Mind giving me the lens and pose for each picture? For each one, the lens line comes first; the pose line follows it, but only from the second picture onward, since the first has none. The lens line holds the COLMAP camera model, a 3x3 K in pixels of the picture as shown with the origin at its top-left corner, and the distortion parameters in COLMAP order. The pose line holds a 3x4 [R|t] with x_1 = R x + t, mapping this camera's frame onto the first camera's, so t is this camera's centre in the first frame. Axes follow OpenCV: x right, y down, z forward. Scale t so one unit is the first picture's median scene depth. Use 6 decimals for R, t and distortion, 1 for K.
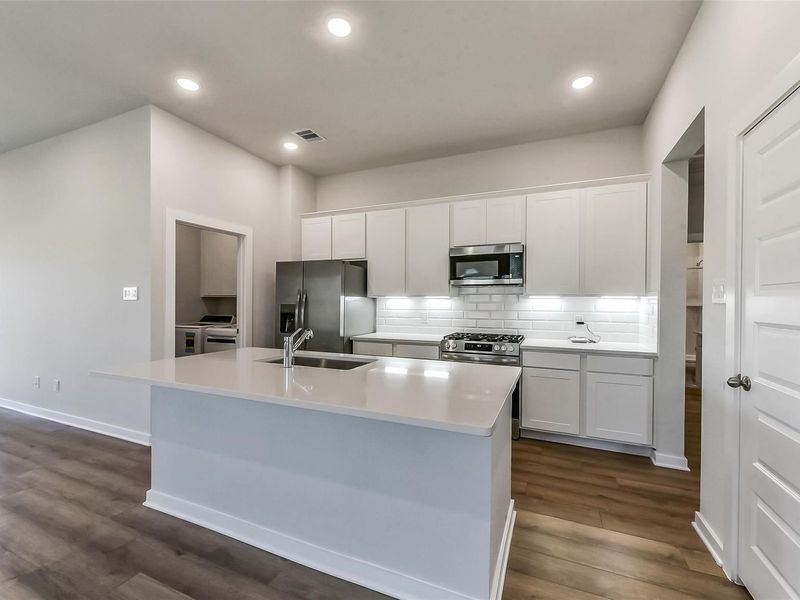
lens RADIAL K [[350.7, 0, 402.6], [0, 350.7, 303.7], [0, 0, 1]] dist [0.005514, -0.000924]
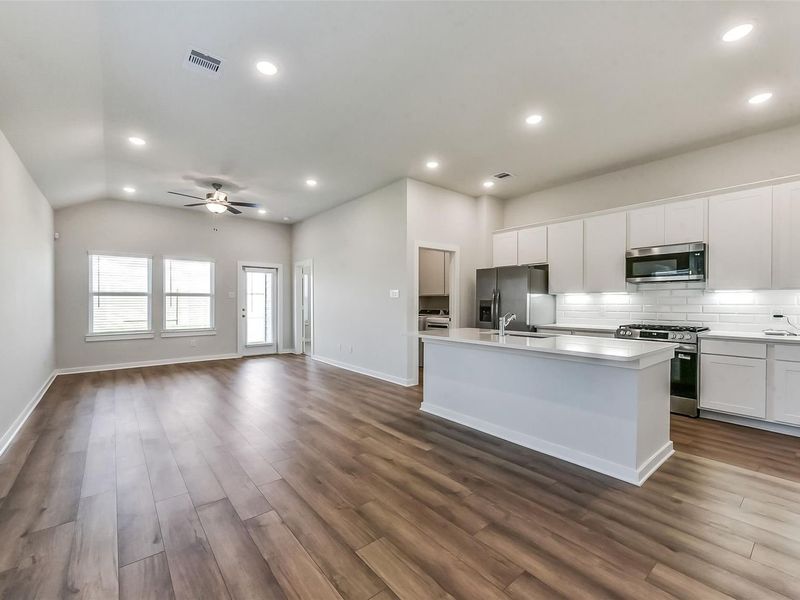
lens RADIAL K [[350.7, 0, 402.6], [0, 350.7, 303.7], [0, 0, 1]] dist [0.005514, -0.000924]
pose [[0.889192, -0.003217, -0.457524, 0.008247], [0.002856, 0.999995, -0.001482, 0.017060], [0.457526, 0.000011, 0.889196, -0.382753]]
